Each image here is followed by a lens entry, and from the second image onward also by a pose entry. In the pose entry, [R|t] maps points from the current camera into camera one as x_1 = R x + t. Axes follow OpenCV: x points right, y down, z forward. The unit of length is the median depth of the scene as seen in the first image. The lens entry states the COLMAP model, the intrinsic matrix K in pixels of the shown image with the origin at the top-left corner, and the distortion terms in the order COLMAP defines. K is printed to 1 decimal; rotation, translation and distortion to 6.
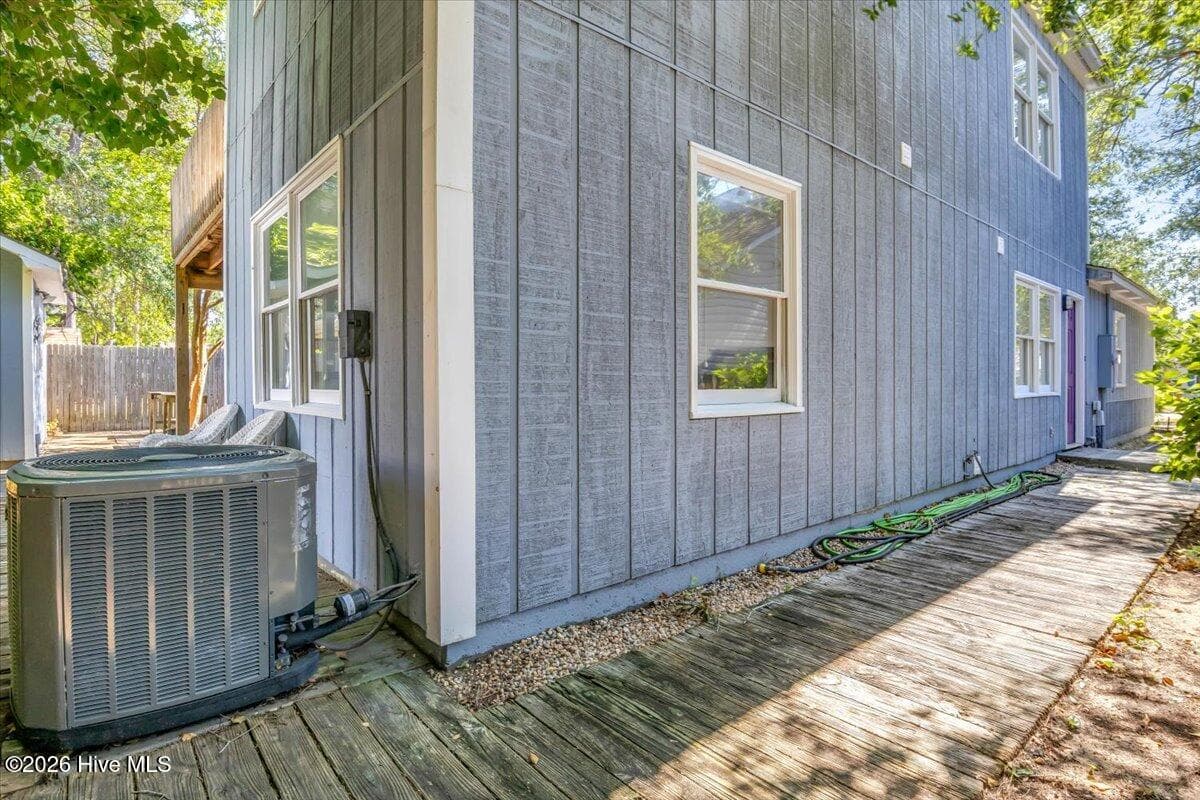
lens RADIAL K [[618.2, 0, 599.9], [0, 618.2, 370.5], [0, 0, 1]] dist [-0.000371, 0.000074]
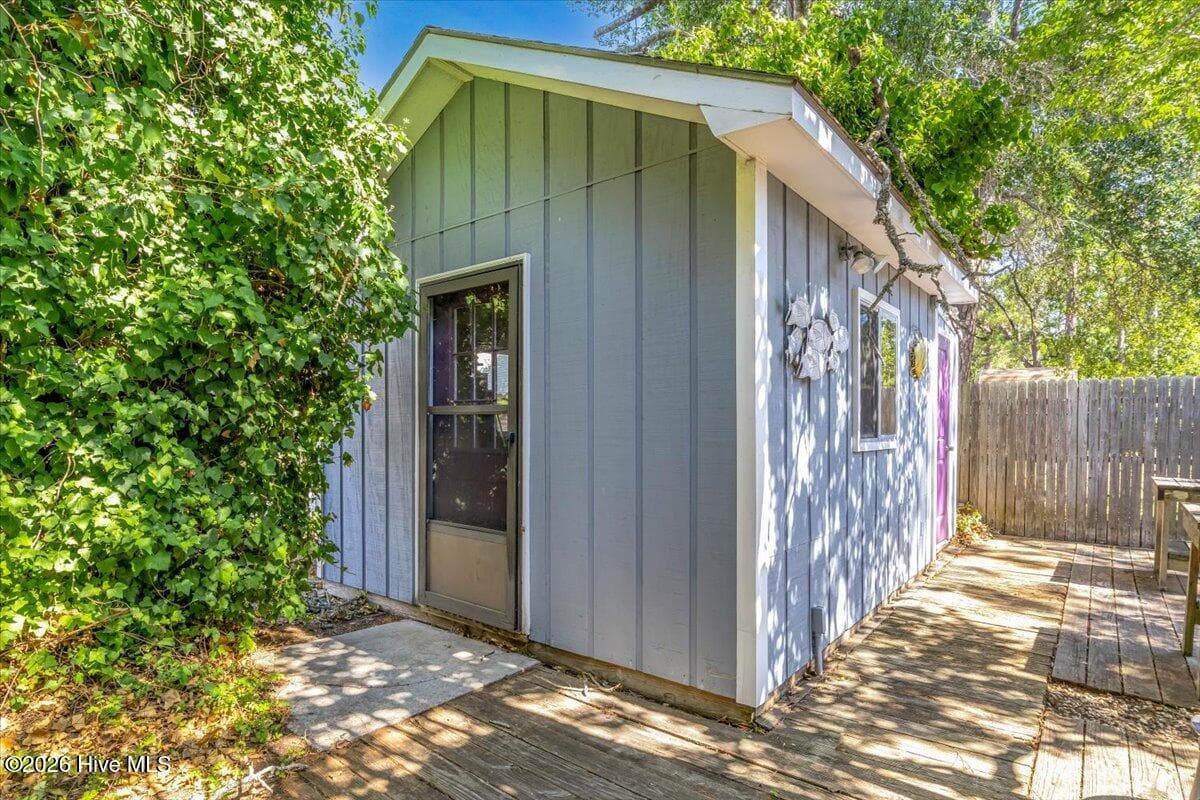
lens RADIAL K [[627.4, 0, 600.0], [0, 627.4, 400.0], [0, 0, 1]] dist [-0.016644, 0.000275]
pose [[0.196334, 0.008644, -0.980499, -0.362209], [-0.008819, 0.999936, 0.007049, -0.022311], [0.980497, 0.007263, 0.196398, 0.507526]]
